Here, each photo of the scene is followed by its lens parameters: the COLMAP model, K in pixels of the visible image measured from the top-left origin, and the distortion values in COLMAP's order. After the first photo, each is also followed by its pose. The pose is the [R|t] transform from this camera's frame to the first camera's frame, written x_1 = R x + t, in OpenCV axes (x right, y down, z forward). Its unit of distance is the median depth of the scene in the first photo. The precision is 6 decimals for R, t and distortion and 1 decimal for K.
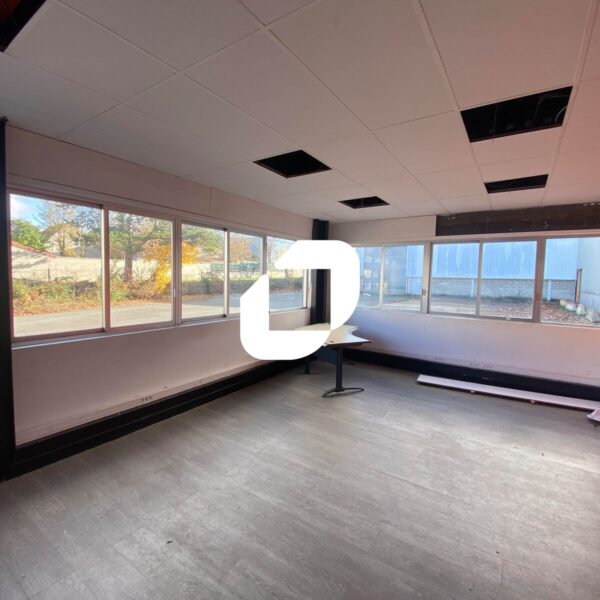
lens RADIAL K [[323.7, 0, 297.9], [0, 323.7, 300.4], [0, 0, 1]] dist [0.008244, -0.012728]
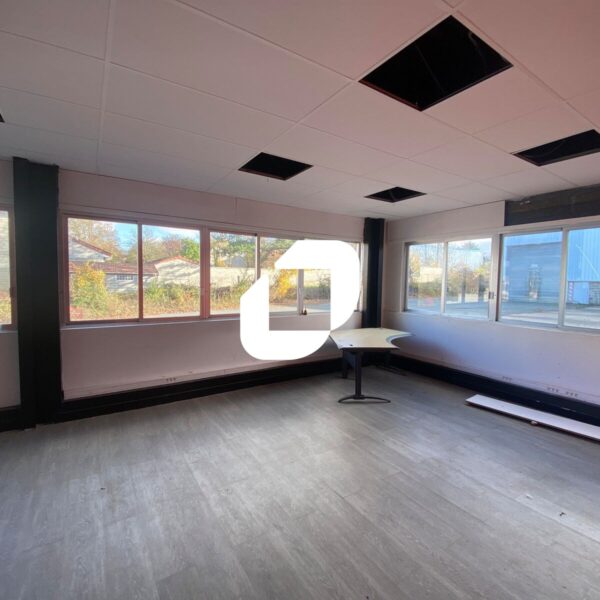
lens RADIAL K [[323.7, 0, 297.5], [0, 323.7, 298.5], [0, 0, 1]] dist [0.008244, -0.012728]
pose [[0.919543, 0.013015, -0.392773, 0.352010], [-0.022935, 0.999525, -0.020575, 0.015366], [0.392319, 0.027927, 0.919405, 0.065503]]
